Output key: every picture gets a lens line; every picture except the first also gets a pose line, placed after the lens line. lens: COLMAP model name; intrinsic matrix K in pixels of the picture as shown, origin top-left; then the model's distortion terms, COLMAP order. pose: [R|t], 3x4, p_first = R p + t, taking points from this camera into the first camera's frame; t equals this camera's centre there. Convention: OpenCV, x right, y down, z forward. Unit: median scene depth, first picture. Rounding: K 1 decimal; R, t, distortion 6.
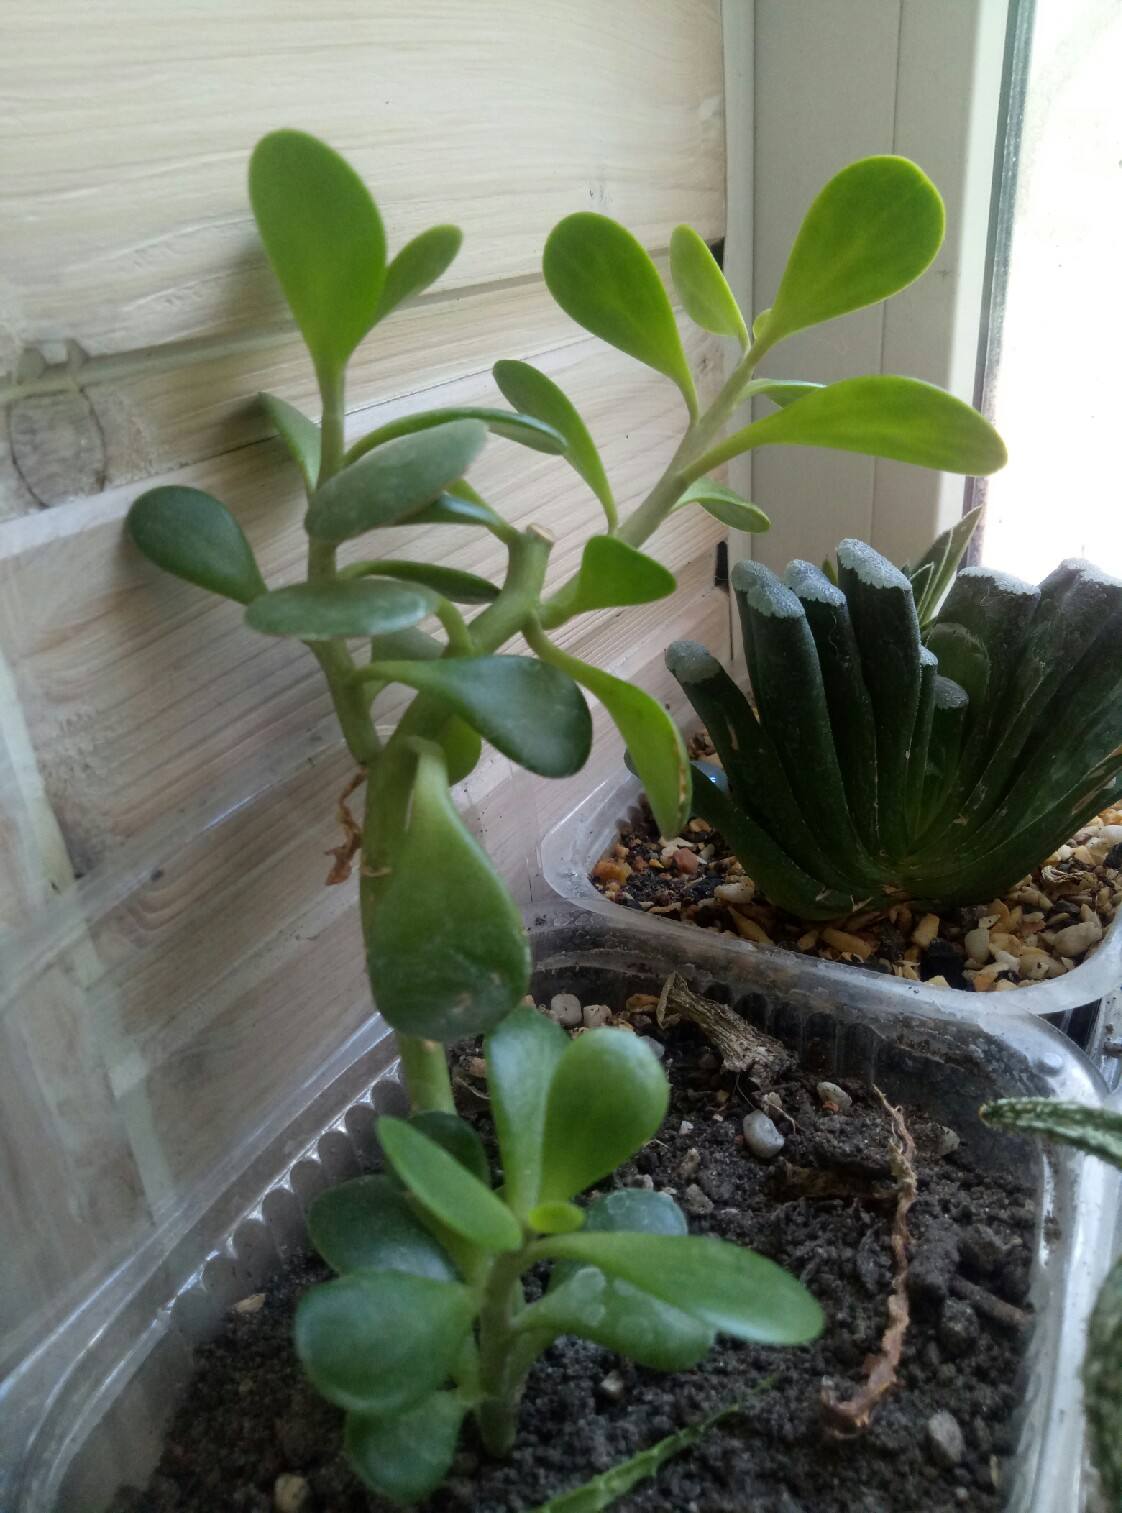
lens RADIAL K [[1240.6, 0, 561.0], [0, 1240.6, 756.5], [0, 0, 1]] dist [-0.003573, 0.001371]
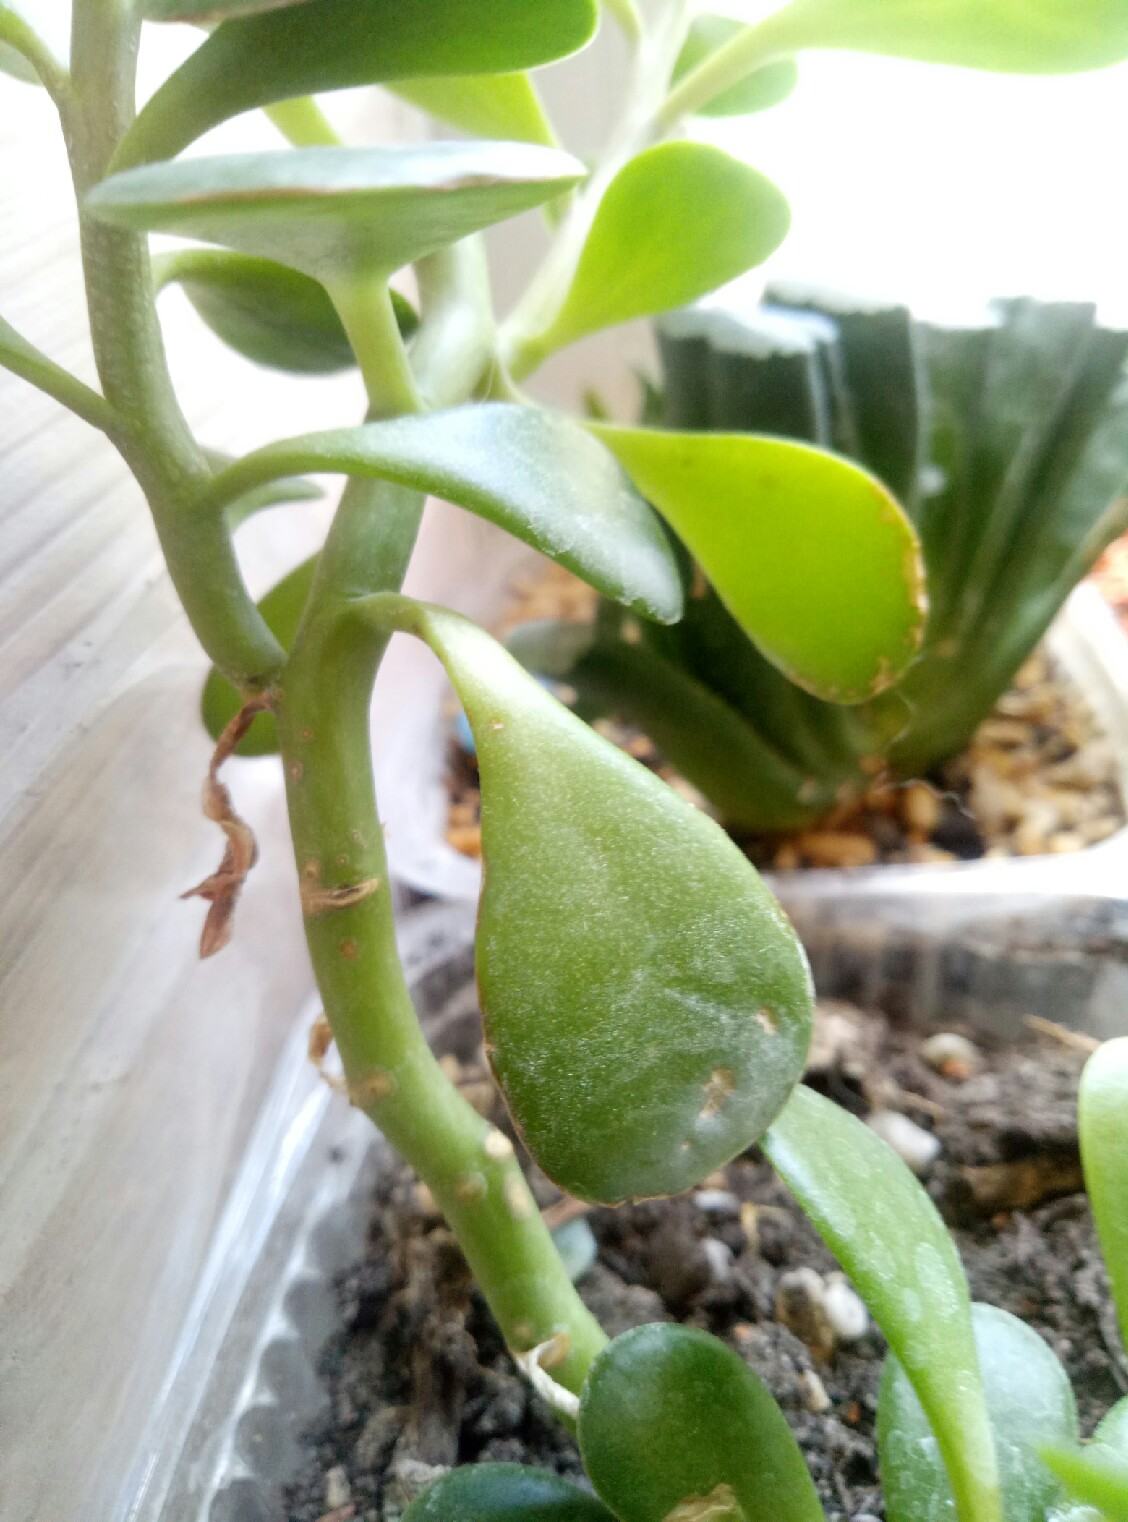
lens RADIAL K [[1248.0, 0, 564.0], [0, 1248.0, 761.0], [0, 0, 1]] dist [-0.003573, 0.001371]
pose [[0.891065, -0.222920, 0.395361, -0.166403], [0.220985, 0.973938, 0.051086, 0.024667], [-0.396445, 0.041848, 0.917104, 0.346740]]
